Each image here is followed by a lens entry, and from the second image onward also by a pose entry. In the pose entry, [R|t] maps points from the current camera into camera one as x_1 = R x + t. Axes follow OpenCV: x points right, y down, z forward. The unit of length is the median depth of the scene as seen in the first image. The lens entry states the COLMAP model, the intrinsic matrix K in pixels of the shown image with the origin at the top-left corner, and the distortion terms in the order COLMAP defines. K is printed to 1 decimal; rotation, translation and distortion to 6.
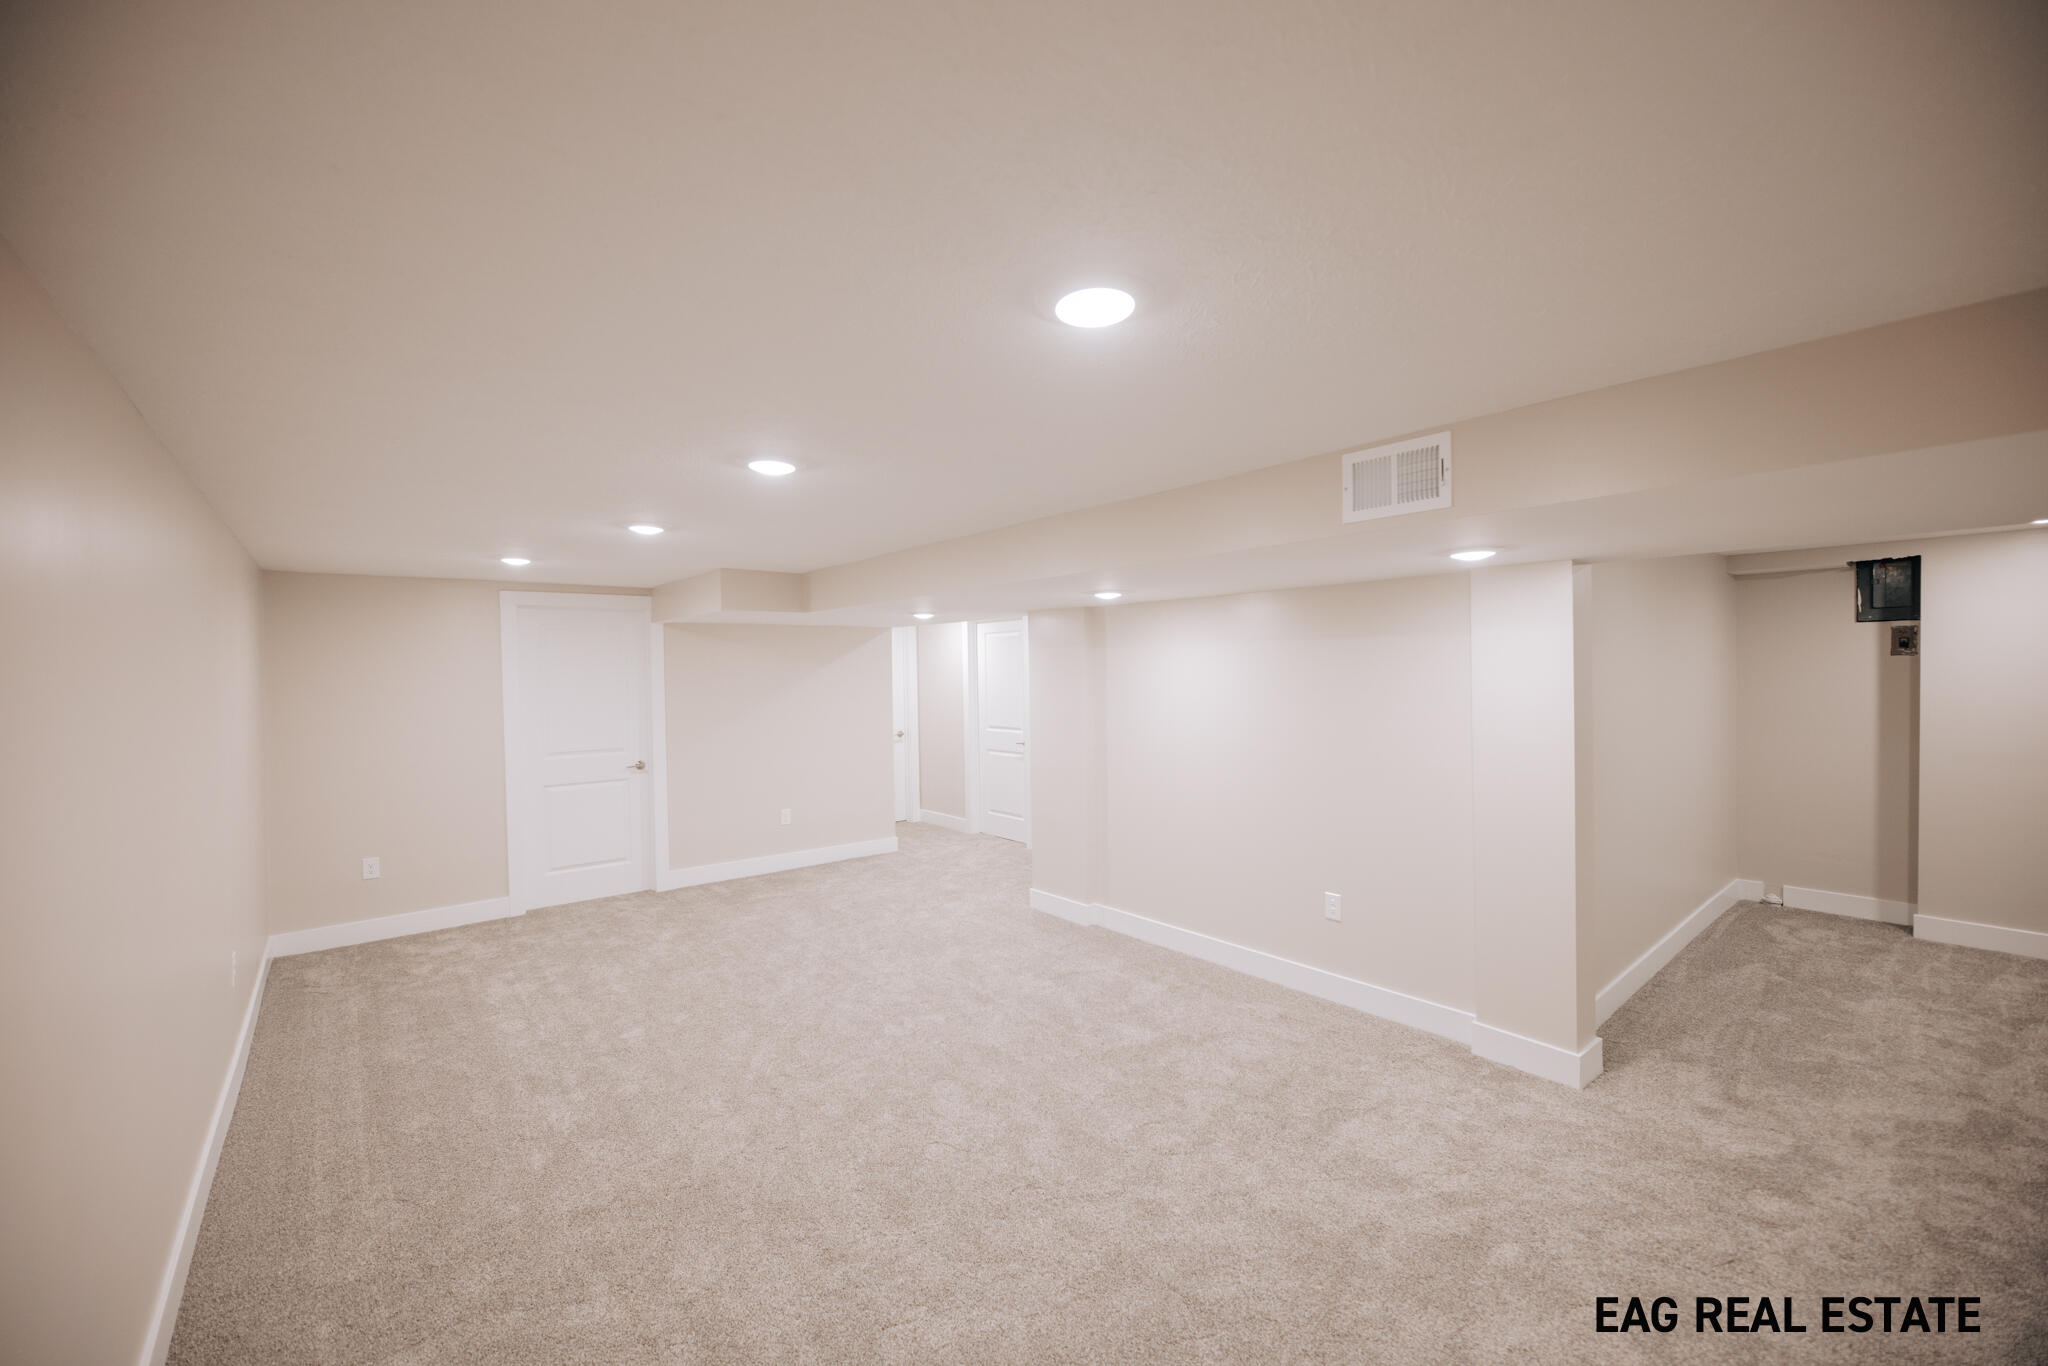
lens RADIAL K [[817.4, 0, 1022.5], [0, 817.4, 680.2], [0, 0, 1]] dist [-0.000831, -0.003682]
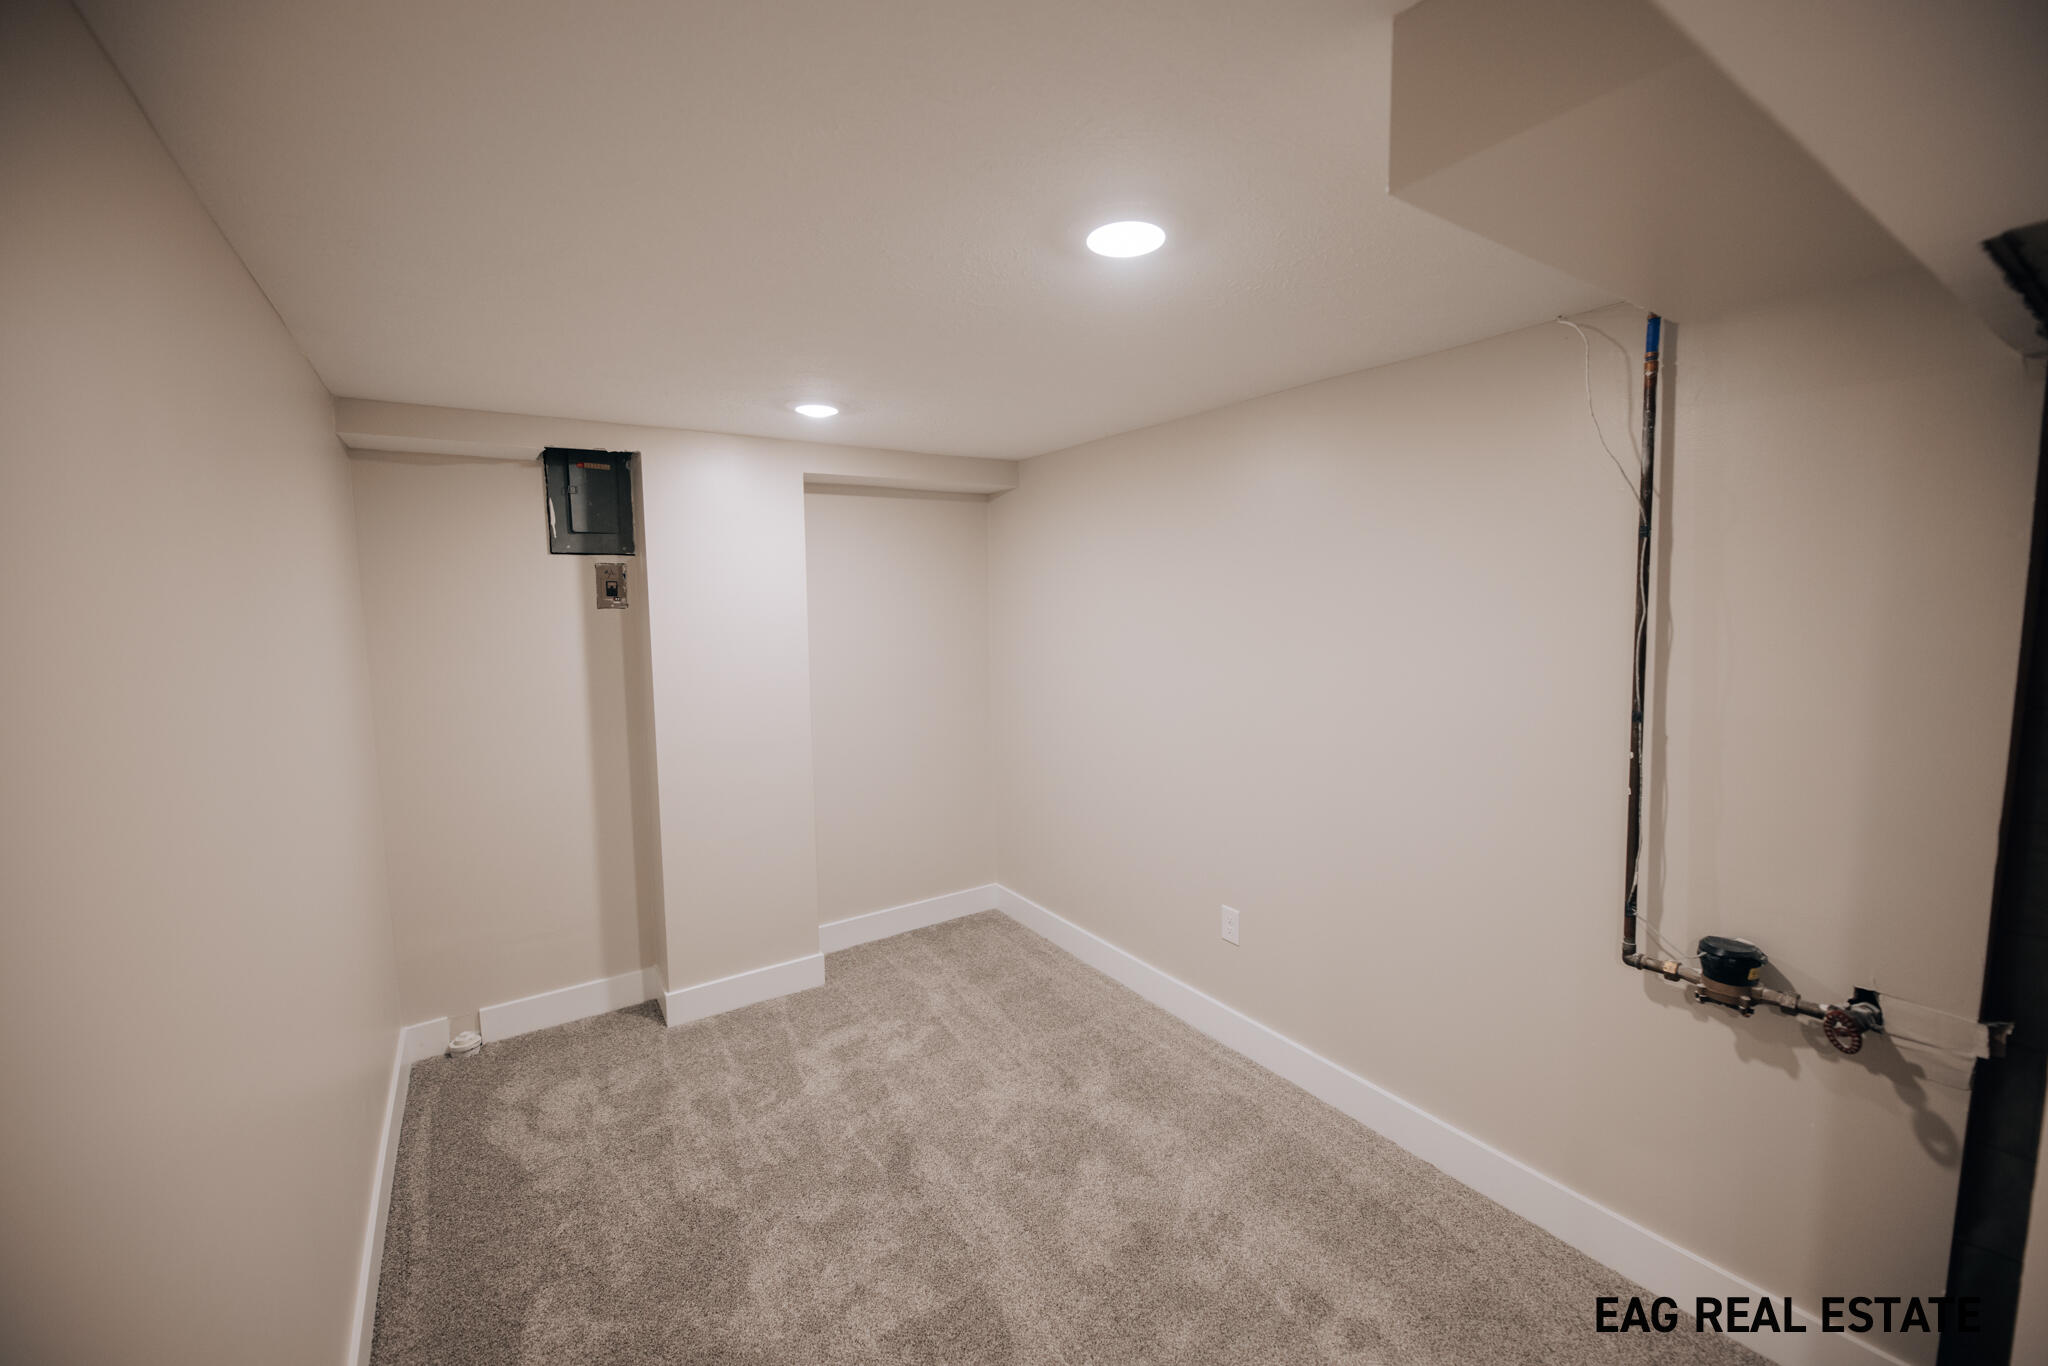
lens RADIAL K [[817.4, 0, 1022.5], [0, 817.4, 680.2], [0, 0, 1]] dist [-0.000831, -0.003682]
pose [[0.100218, -0.073574, 0.992242, 0.458740], [0.044096, 0.996611, 0.069444, -0.004185], [-0.993988, 0.036795, 0.103123, 0.604929]]
